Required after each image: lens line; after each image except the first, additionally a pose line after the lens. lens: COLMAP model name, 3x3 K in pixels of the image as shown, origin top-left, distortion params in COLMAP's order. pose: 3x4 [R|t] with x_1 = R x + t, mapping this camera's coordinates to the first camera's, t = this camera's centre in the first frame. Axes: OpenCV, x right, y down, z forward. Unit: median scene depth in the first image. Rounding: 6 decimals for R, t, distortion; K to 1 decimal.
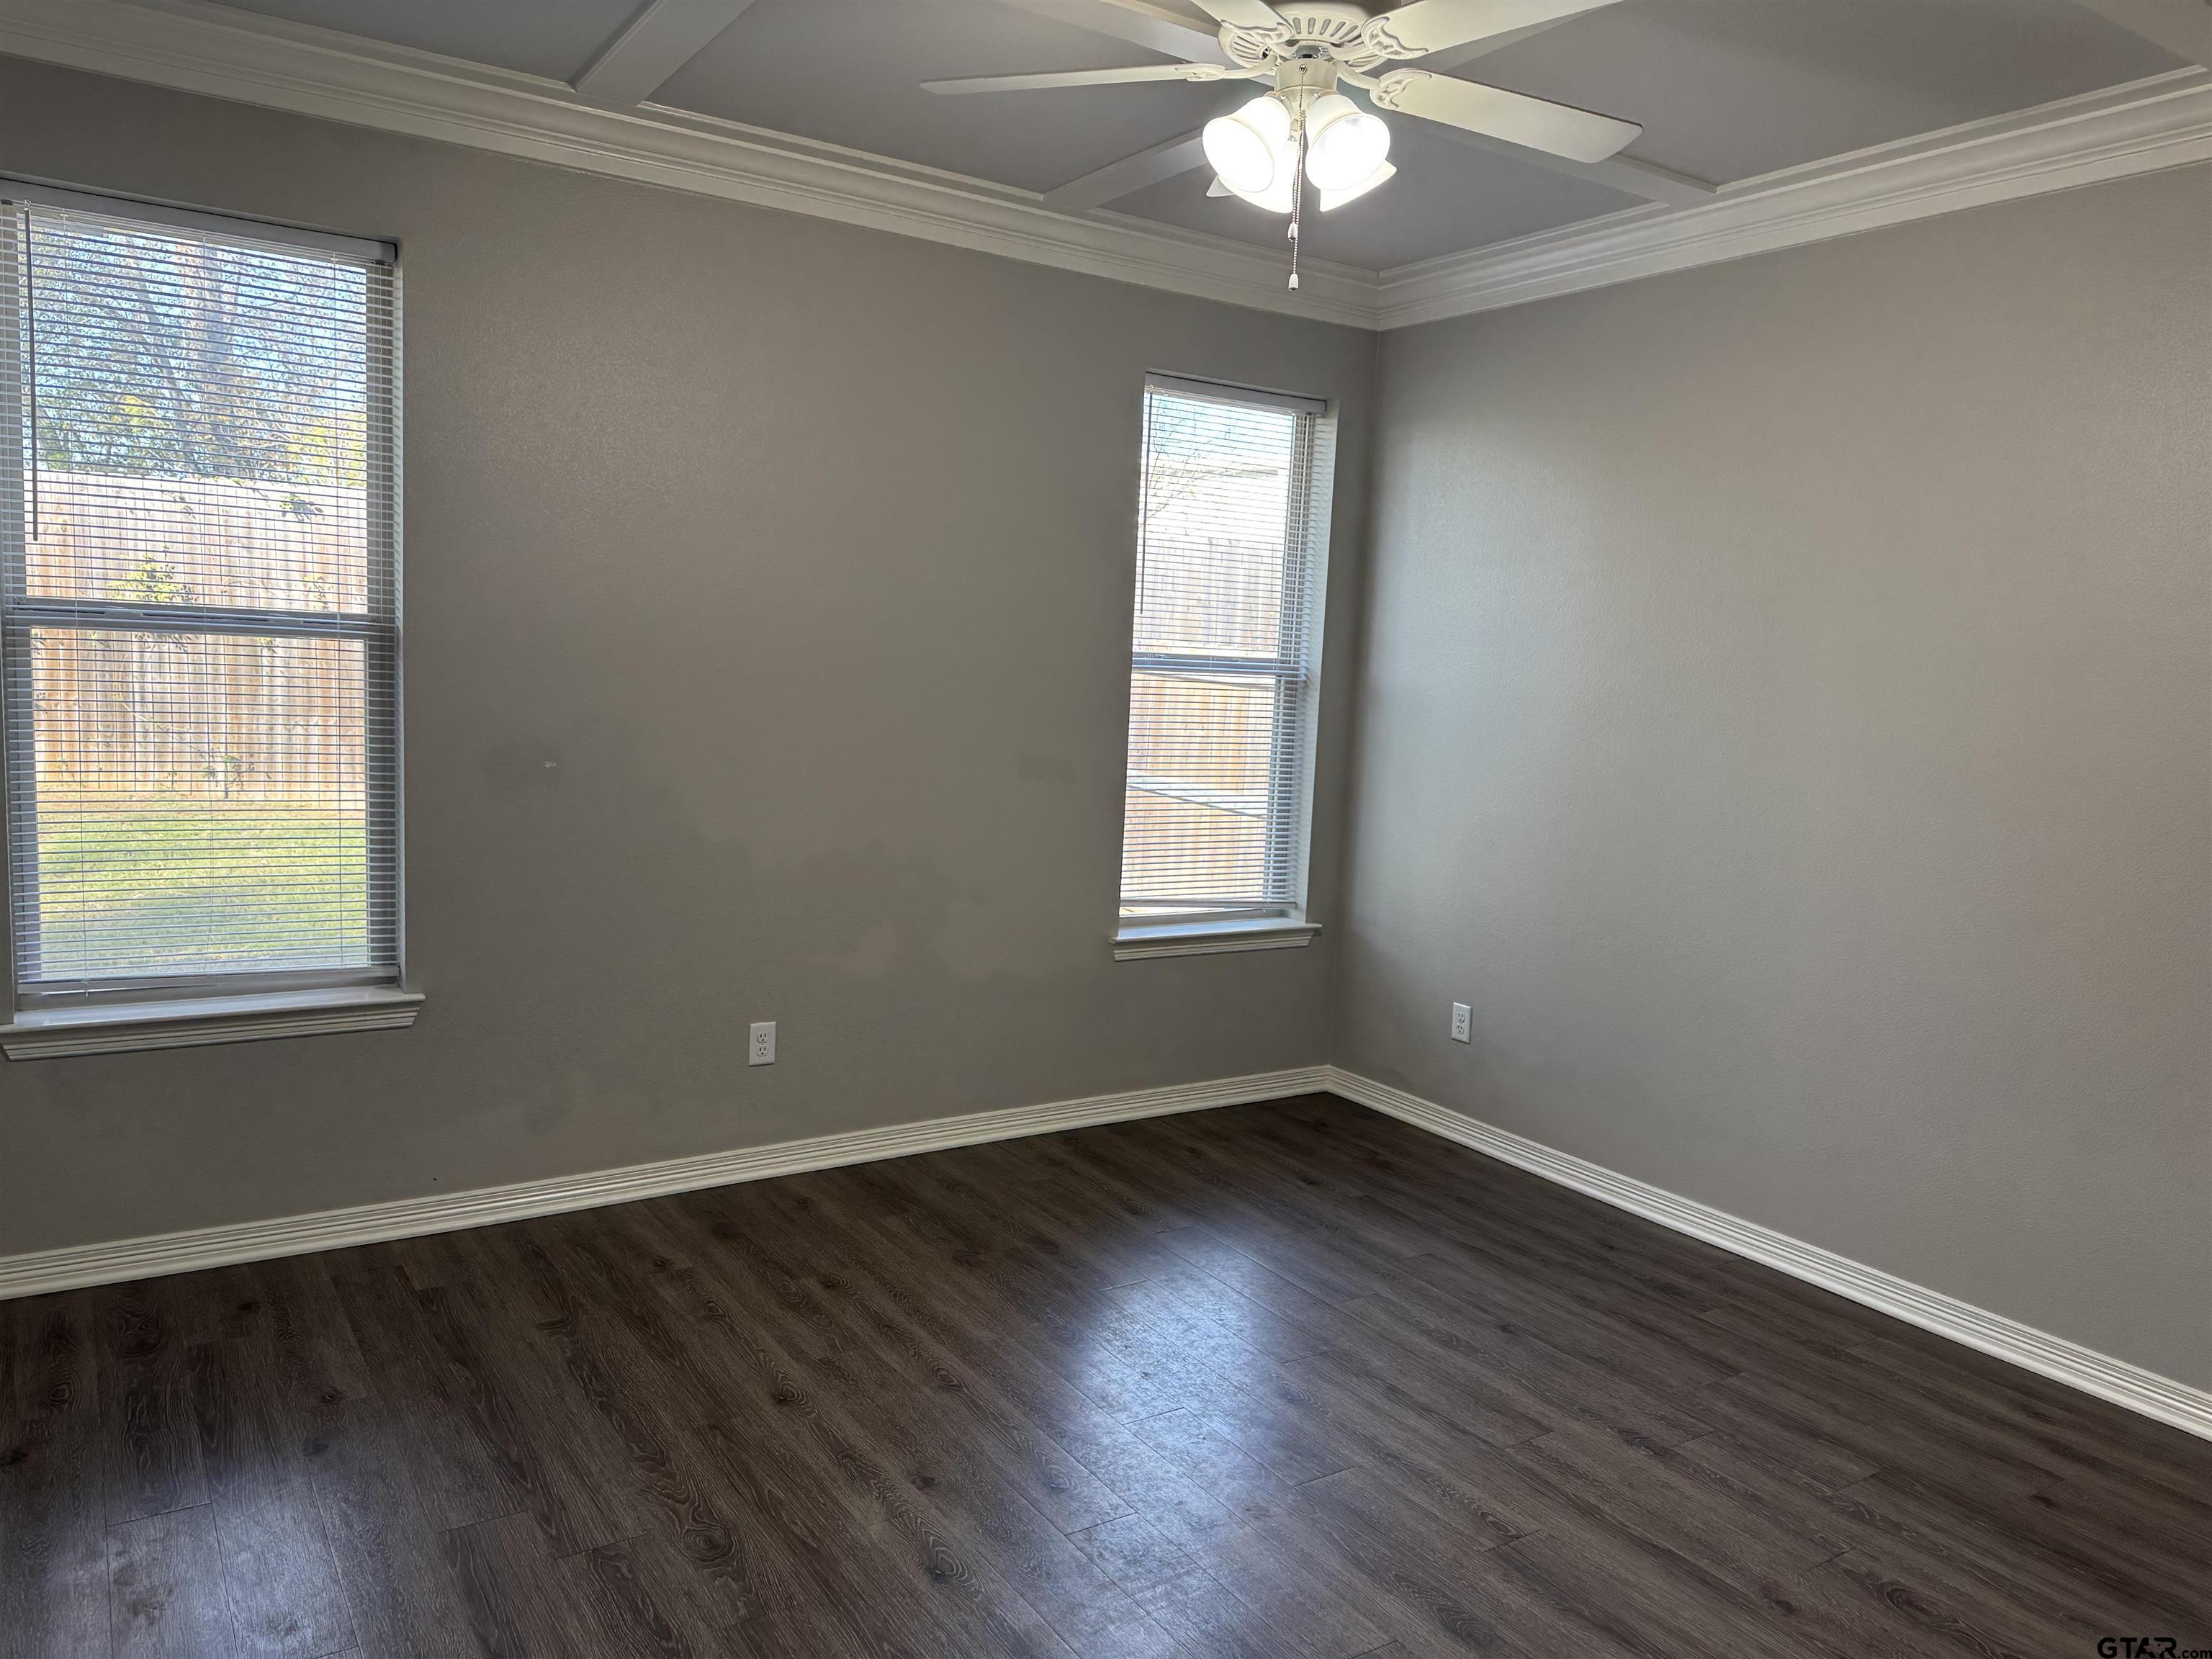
lens RADIAL K [[1602.9, 0, 1105.9], [0, 1602.9, 821.2], [0, 0, 1]] dist [0.036140, -0.032496]
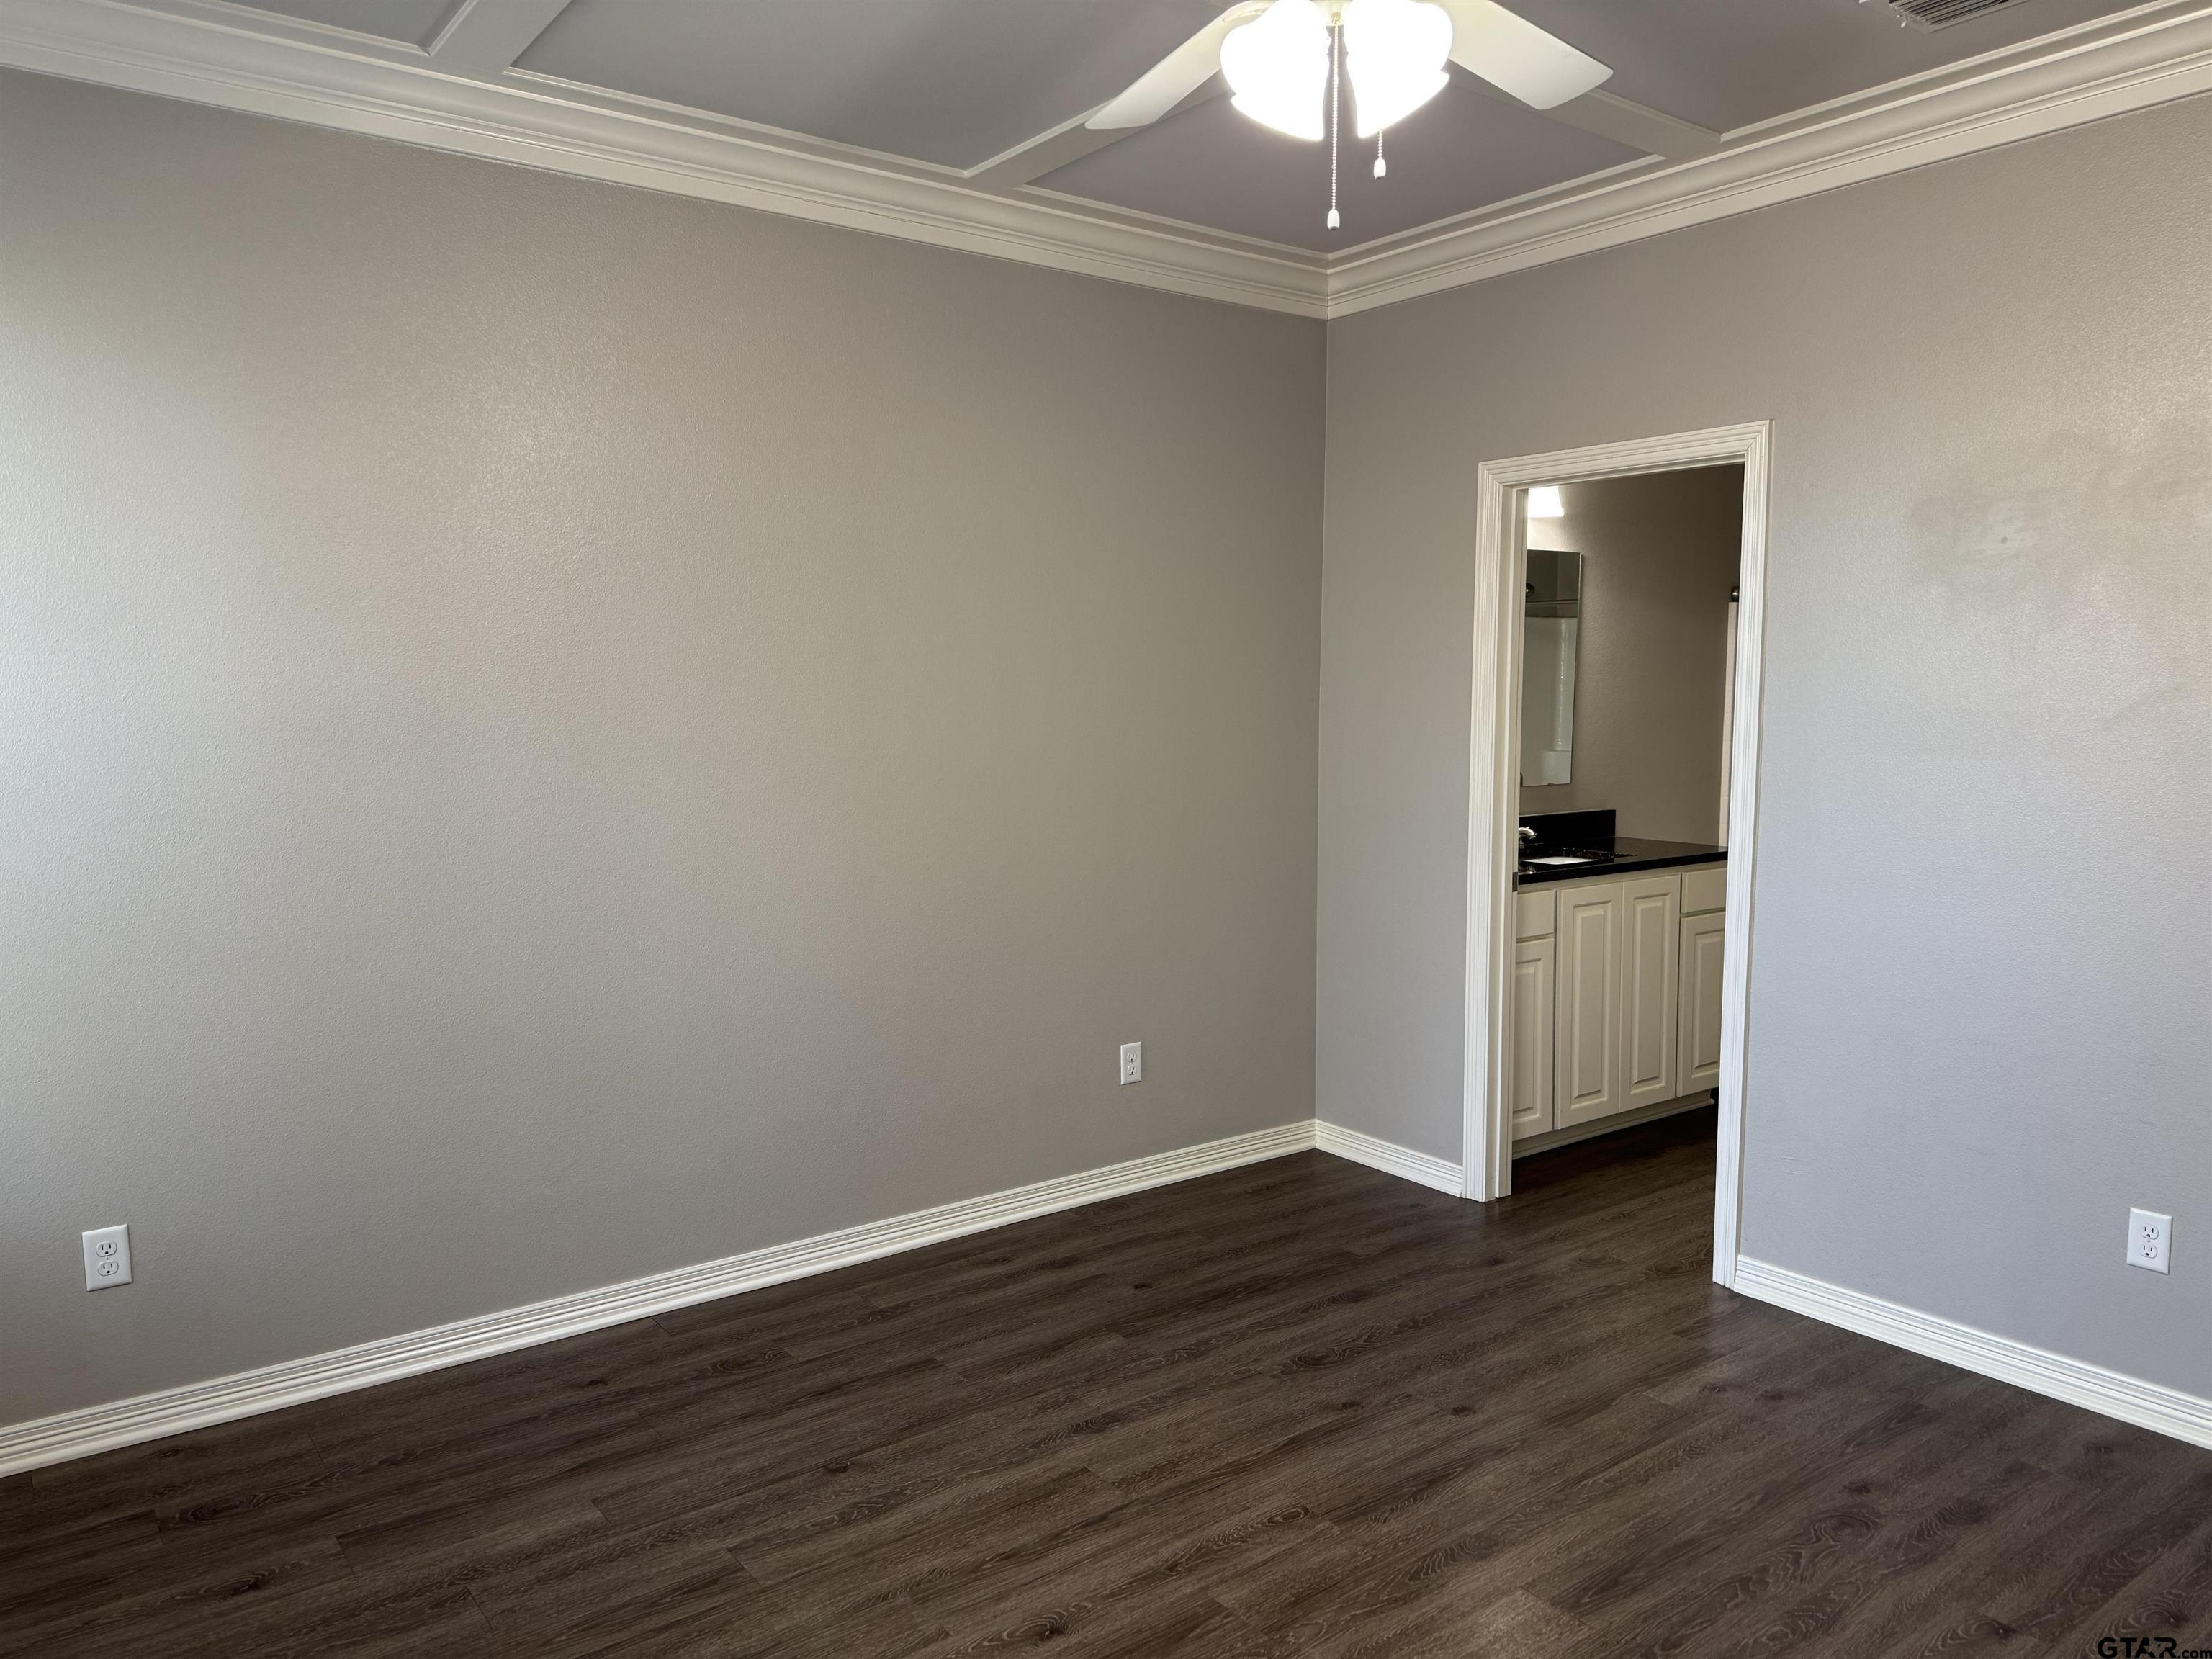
lens RADIAL K [[1602.9, 0, 1105.9], [0, 1602.9, 821.2], [0, 0, 1]] dist [0.036140, -0.032496]
pose [[-0.070849, -0.139491, 0.987685, -0.554478], [0.111351, 0.982879, 0.146800, -0.121290], [-0.991252, 0.120381, -0.054104, 0.911460]]
